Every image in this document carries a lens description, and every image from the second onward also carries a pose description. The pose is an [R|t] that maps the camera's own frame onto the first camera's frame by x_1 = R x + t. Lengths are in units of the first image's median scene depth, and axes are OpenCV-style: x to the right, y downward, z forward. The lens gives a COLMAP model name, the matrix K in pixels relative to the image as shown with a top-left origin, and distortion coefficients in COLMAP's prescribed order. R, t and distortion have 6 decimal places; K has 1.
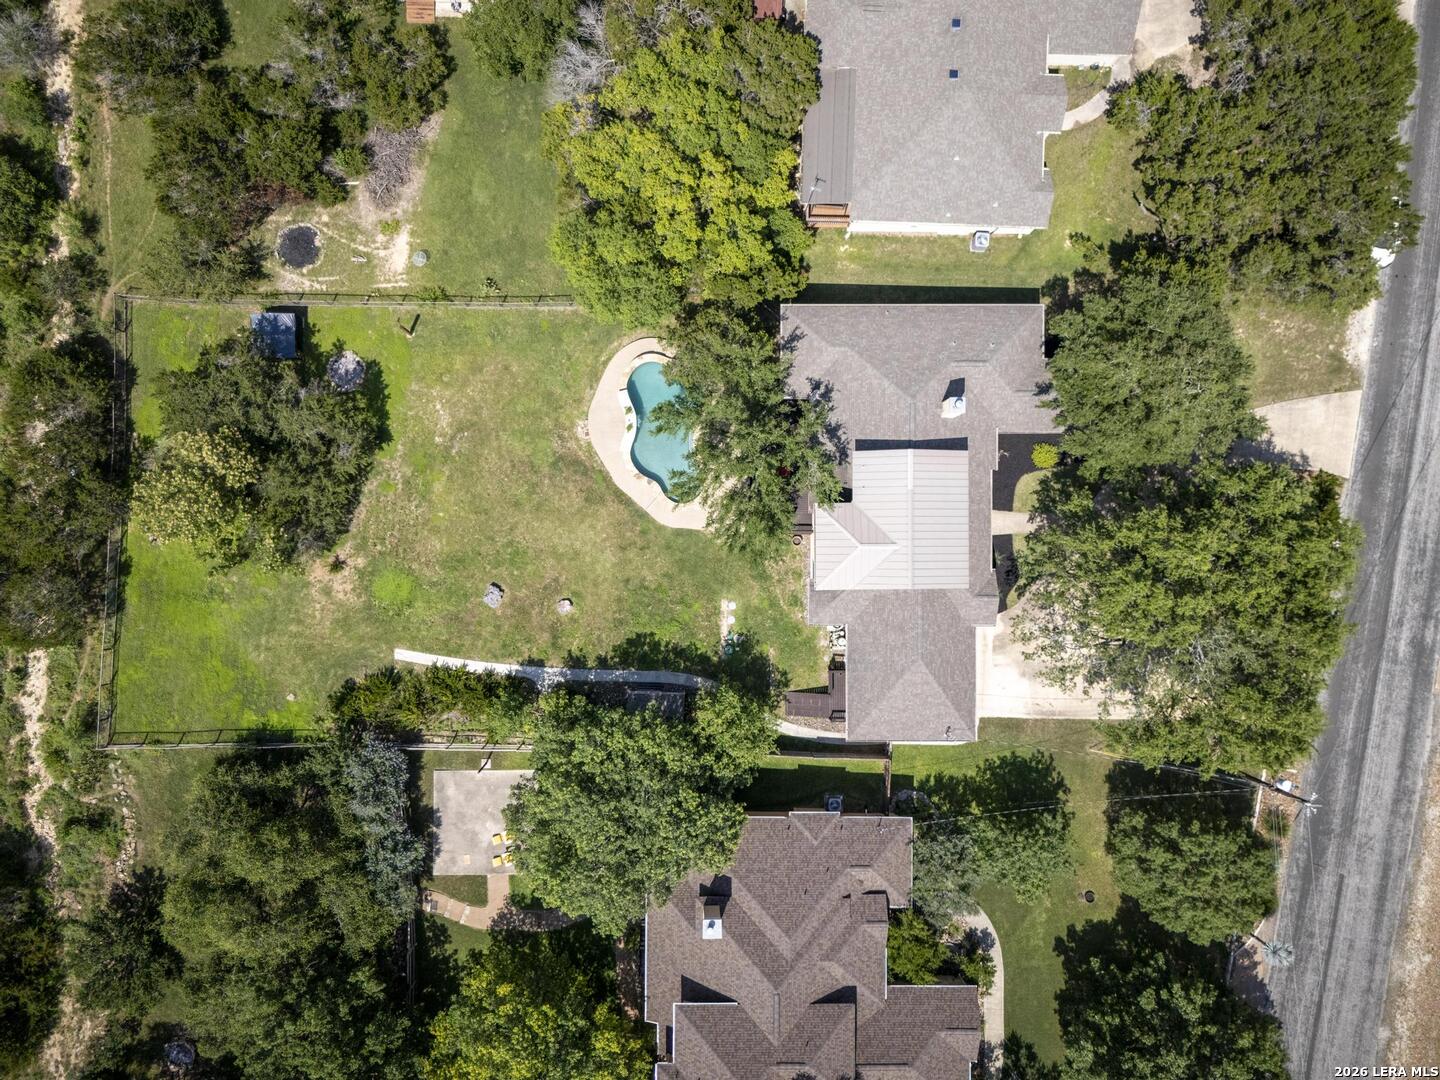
lens RADIAL K [[1023.4, 0, 716.5], [0, 1023.4, 530.7], [0, 0, 1]] dist [0.054252, -0.040408]
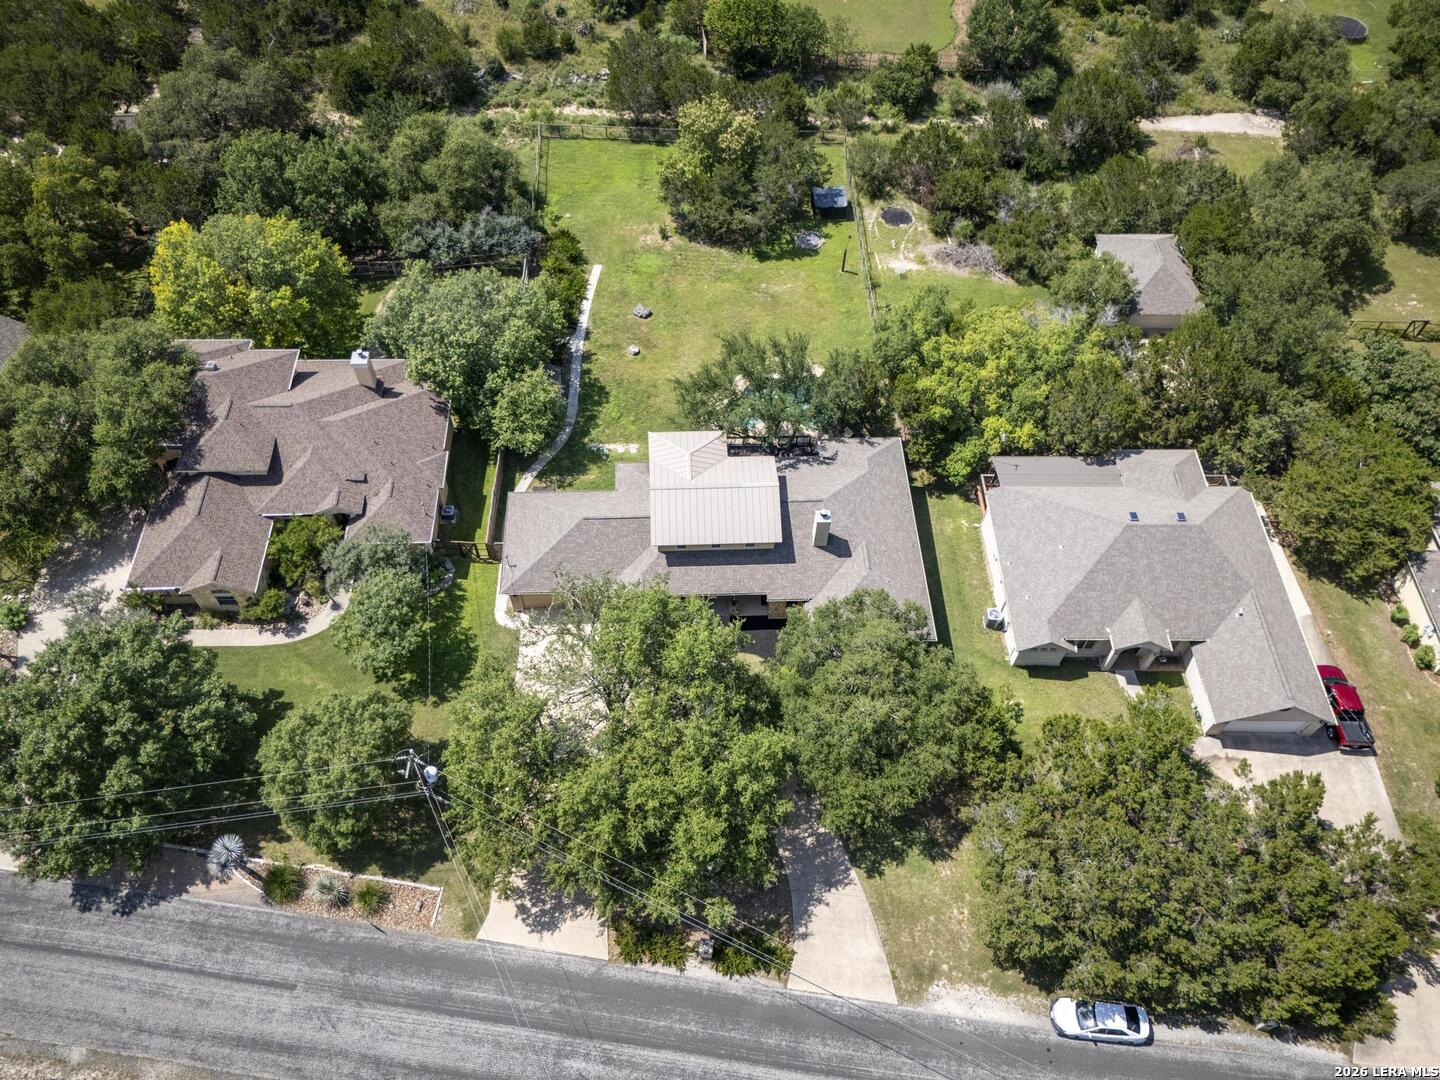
lens RADIAL K [[1055.1, 0, 718.4], [0, 1055.1, 545.9], [0, 0, 1]] dist [0.058124, -0.042305]
pose [[0.041203, 0.808905, -0.586494, 0.784089], [-0.999096, 0.027179, -0.032702, 0.020376], [-0.010512, 0.587311, 0.809293, 0.119304]]
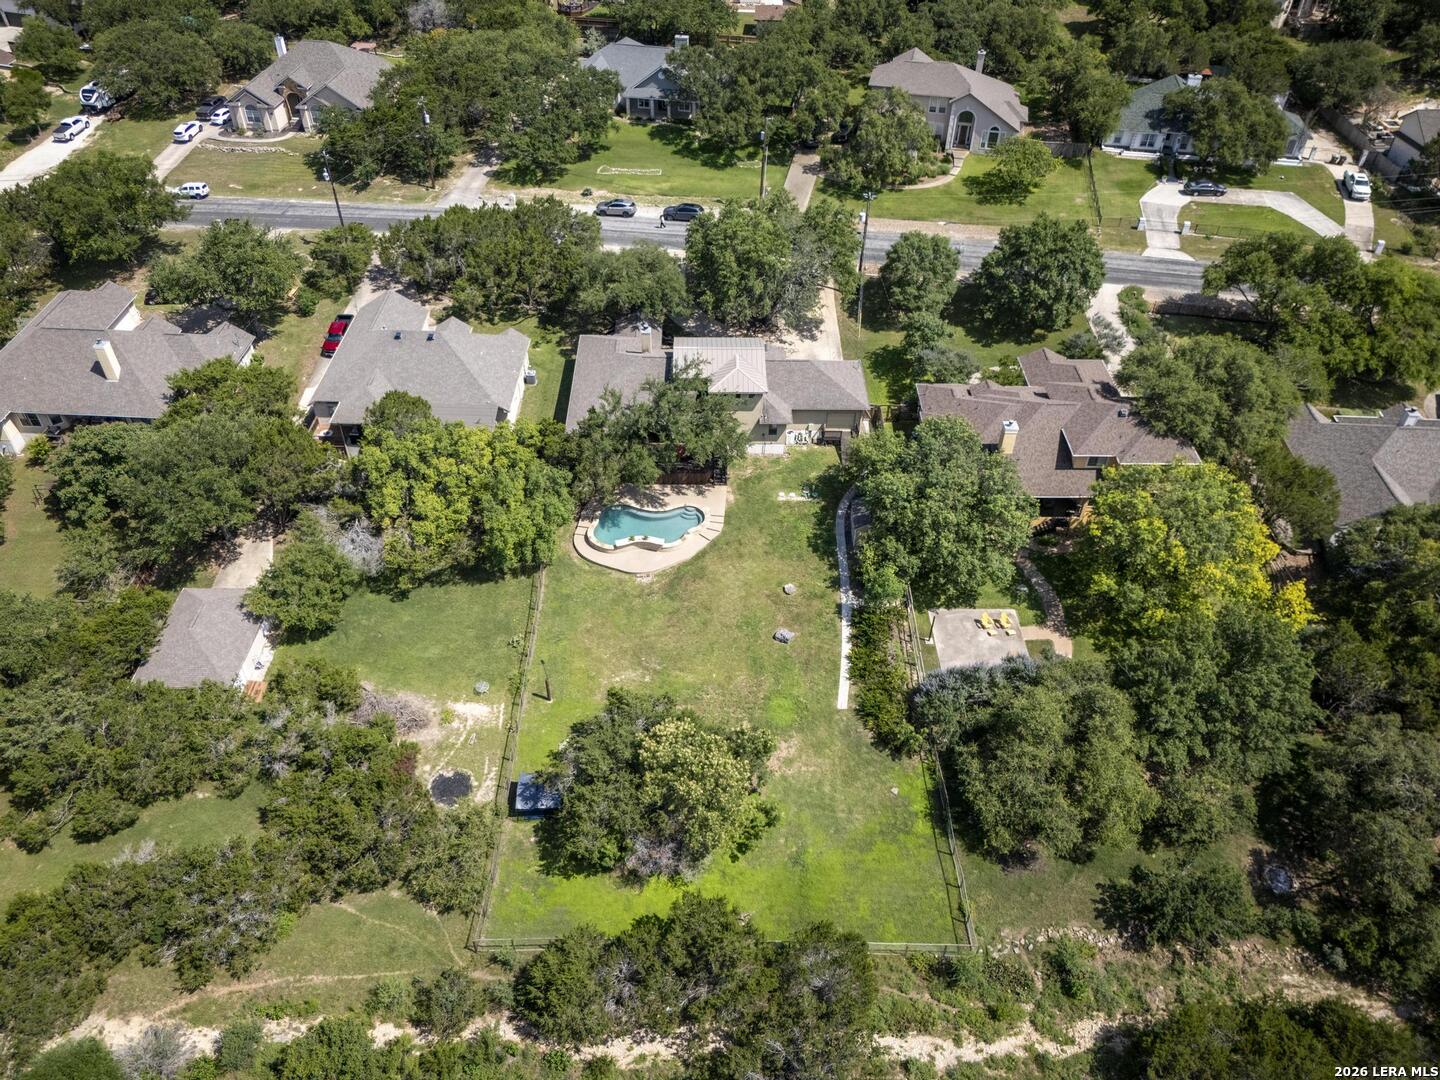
lens RADIAL K [[1055.1, 0, 718.4], [0, 1055.1, 545.9], [0, 0, 1]] dist [0.058124, -0.042305]
pose [[-0.010858, -0.689219, 0.724472, -1.016902], [0.999701, 0.008405, 0.022979, -0.039729], [-0.021927, 0.724504, 0.688922, 0.108405]]
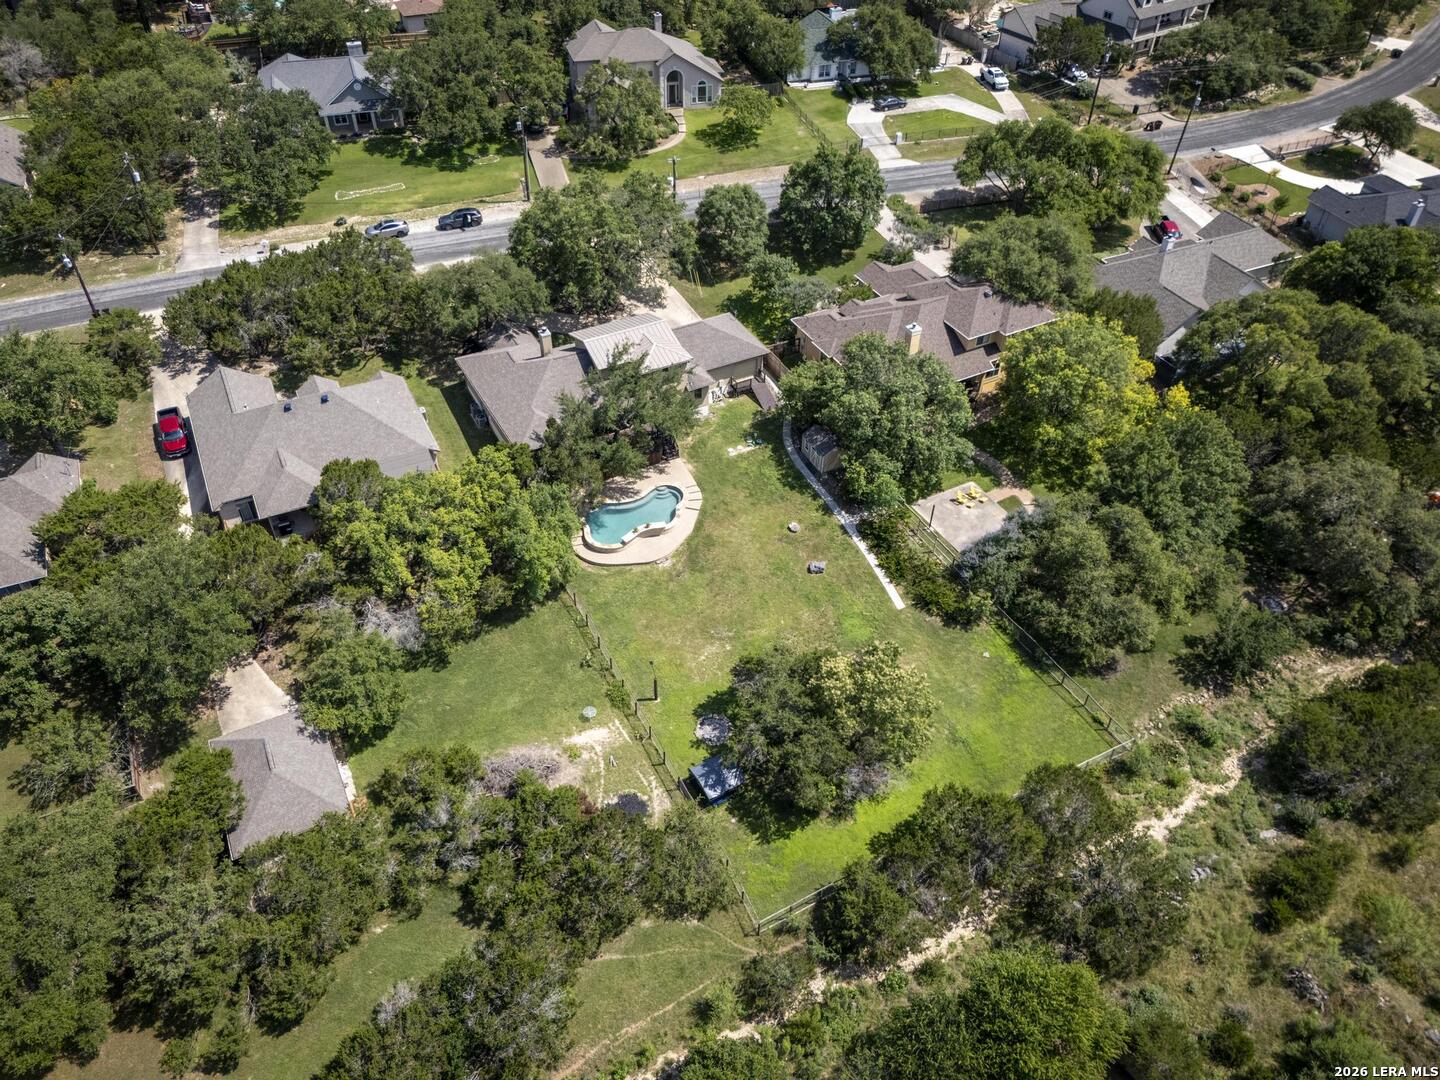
lens RADIAL K [[1055.1, 0, 718.4], [0, 1055.1, 545.9], [0, 0, 1]] dist [0.058124, -0.042305]
pose [[-0.477375, -0.618050, 0.624602, -0.944849], [0.878132, -0.310009, 0.364389, -0.499726], [-0.031578, 0.722433, 0.690720, 0.108933]]
